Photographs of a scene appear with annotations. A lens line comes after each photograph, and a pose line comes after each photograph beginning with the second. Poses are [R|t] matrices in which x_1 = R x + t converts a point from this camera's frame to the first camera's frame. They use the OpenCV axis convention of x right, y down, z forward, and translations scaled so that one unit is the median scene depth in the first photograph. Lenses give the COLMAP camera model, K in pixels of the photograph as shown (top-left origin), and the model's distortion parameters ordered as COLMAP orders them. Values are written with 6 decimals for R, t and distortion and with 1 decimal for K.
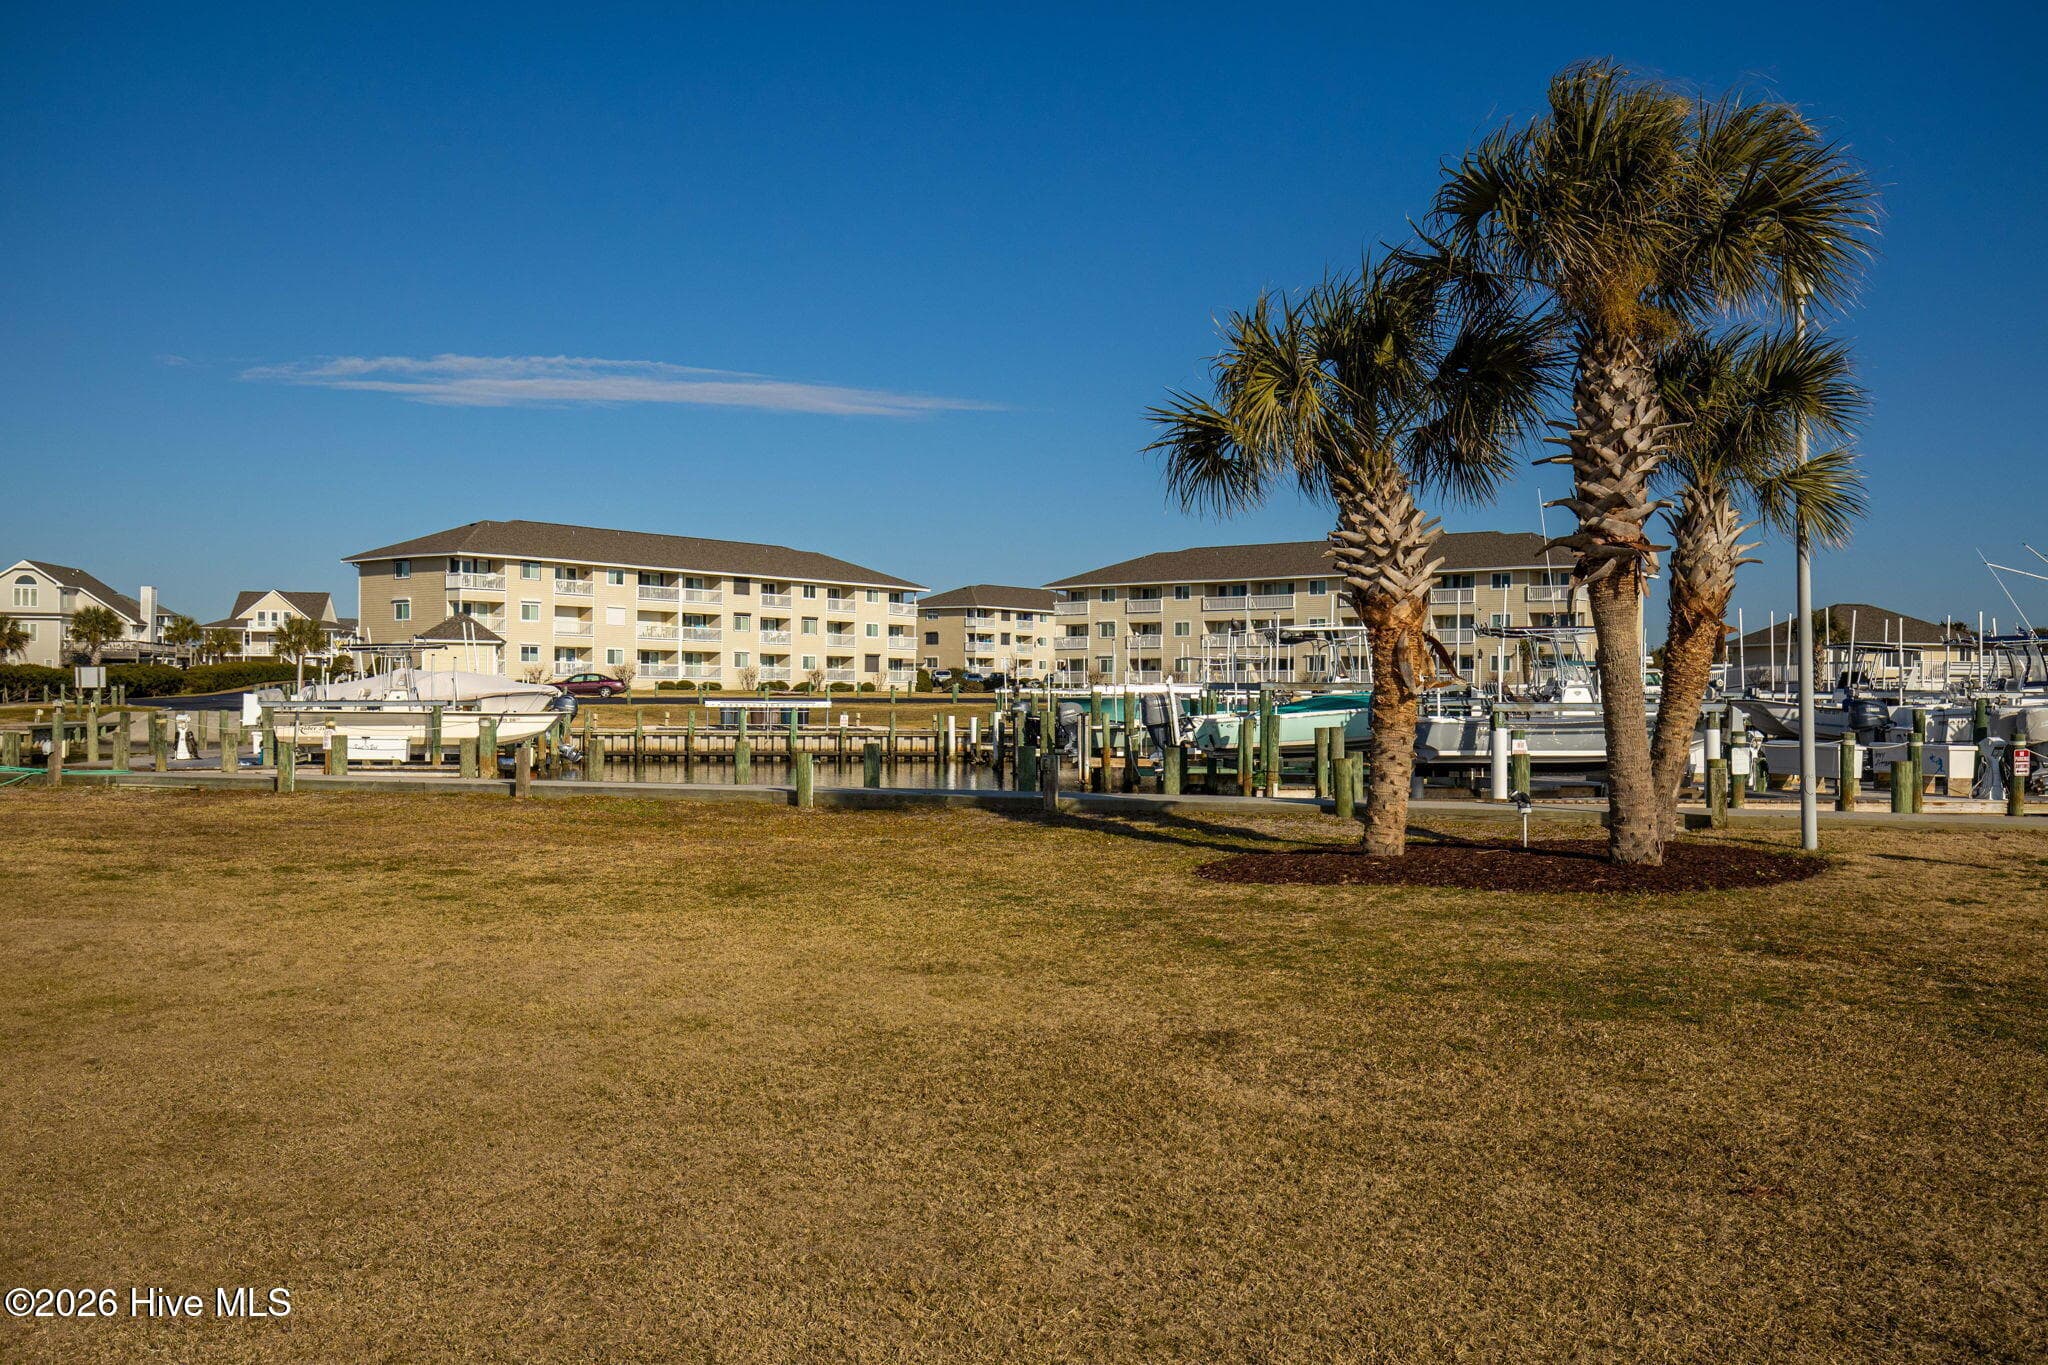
lens RADIAL K [[1682.5, 0, 1042.5], [0, 1682.5, 698.6], [0, 0, 1]] dist [-0.004433, 0.010191]
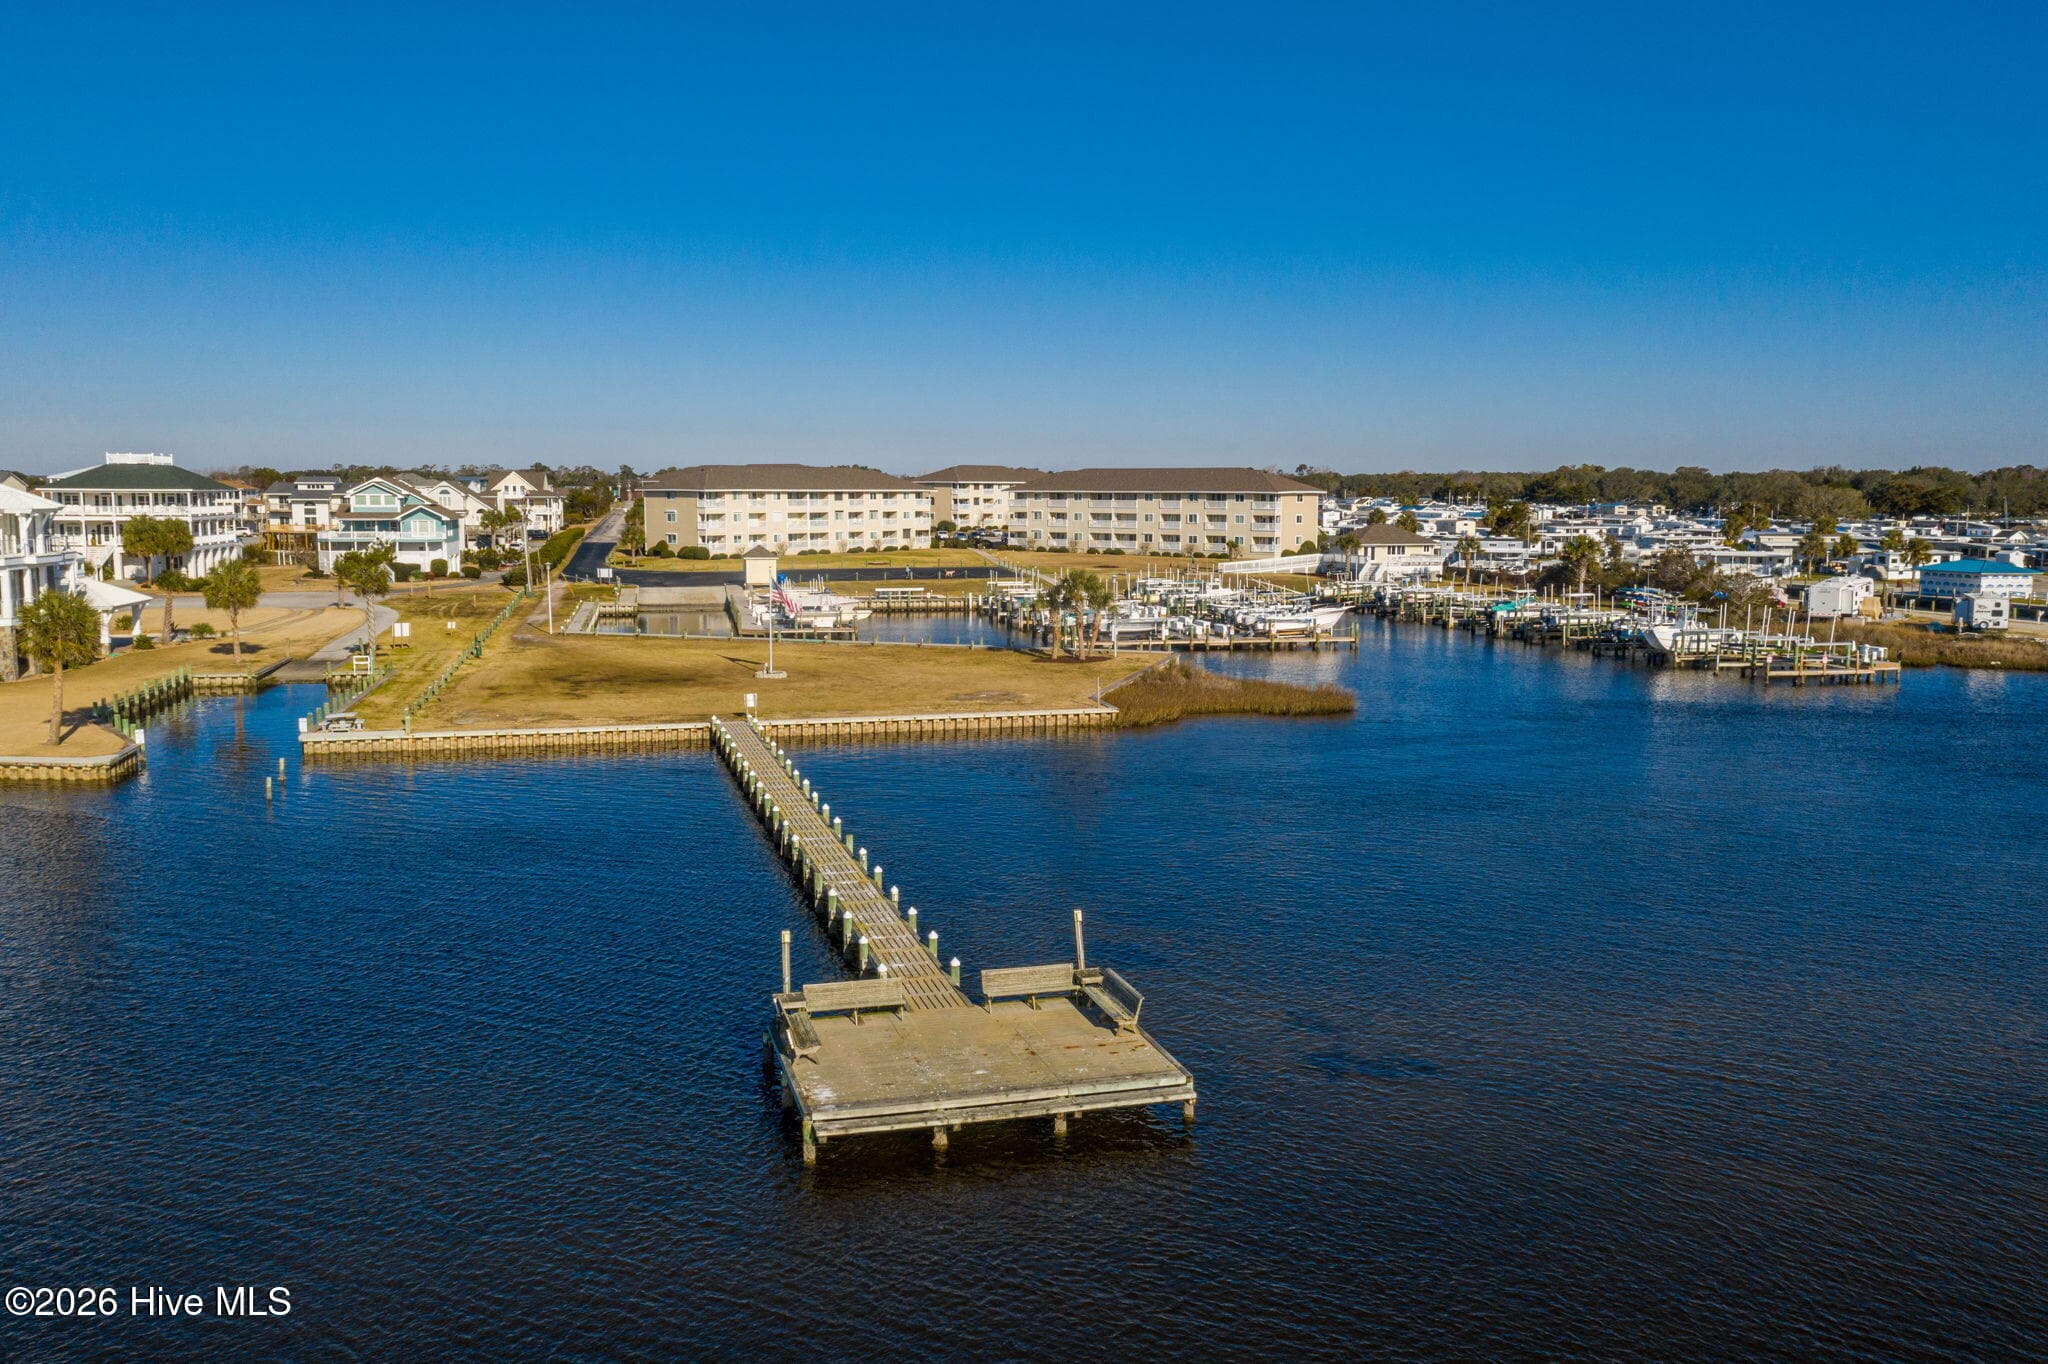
lens RADIAL K [[1682.5, 0, 1029.7], [0, 1682.5, 674.1], [0, 0, 1]] dist [-0.004433, 0.010191]
pose [[0.999726, -0.006375, 0.022528, -0.012178], [0.003515, 0.992181, 0.124757, -0.101623], [-0.023147, -0.124644, 0.991932, -0.849629]]
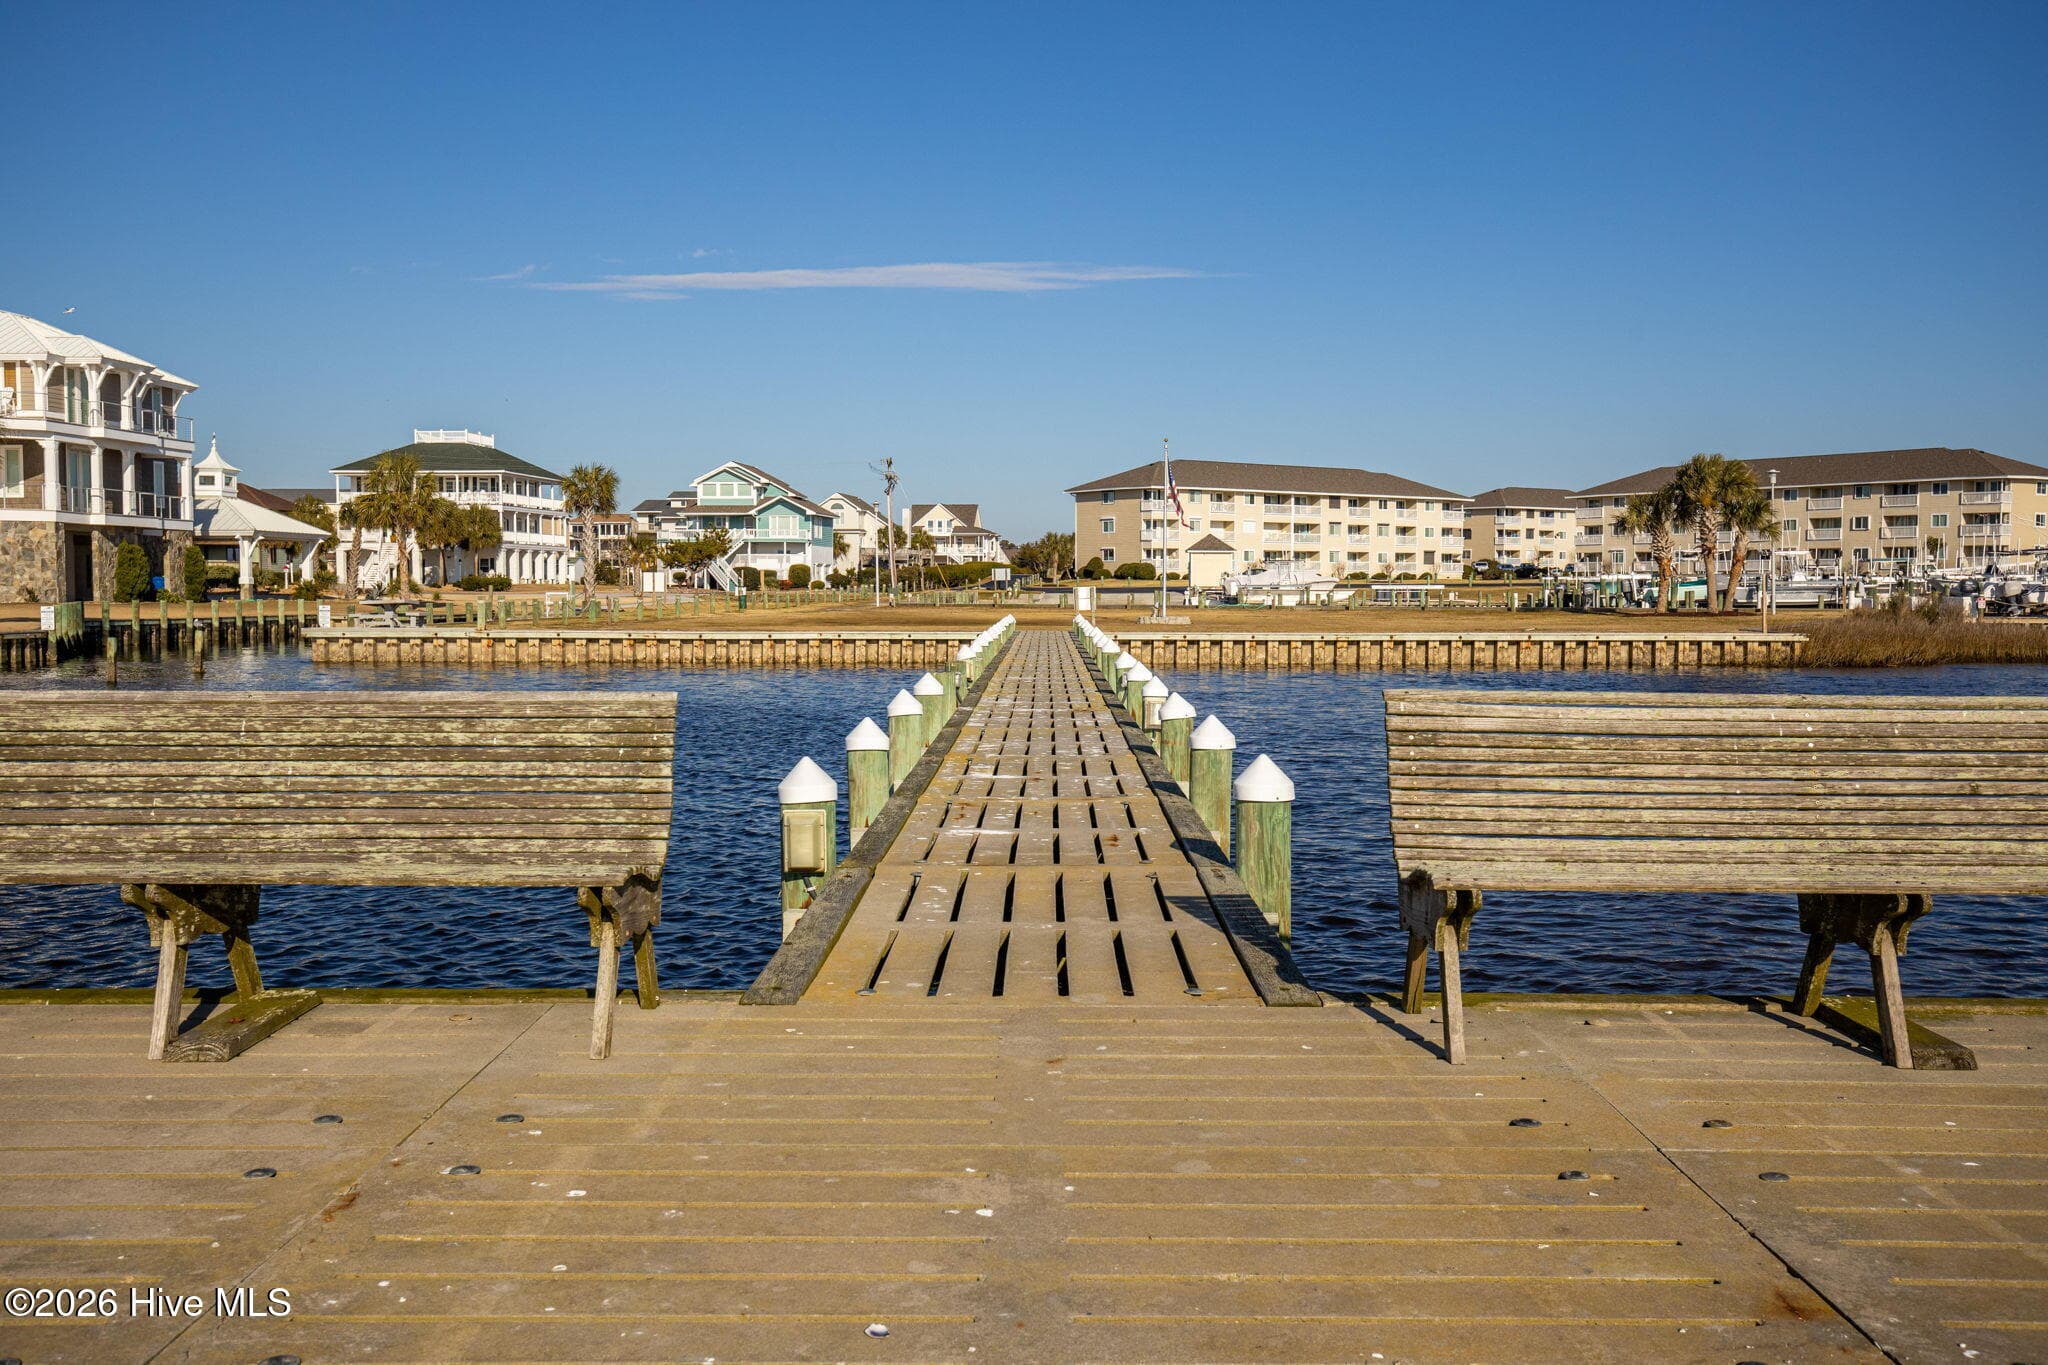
lens RADIAL K [[1916.4, 0, 1045.1], [0, 1916.4, 680.4], [0, 0, 1]] dist [0.048354, 0.000000]
pose [[0.967192, 0.006058, -0.253973, -0.010986], [0.006166, 0.998861, 0.047308, 0.001897], [0.253971, -0.047322, 0.966054, -0.553482]]
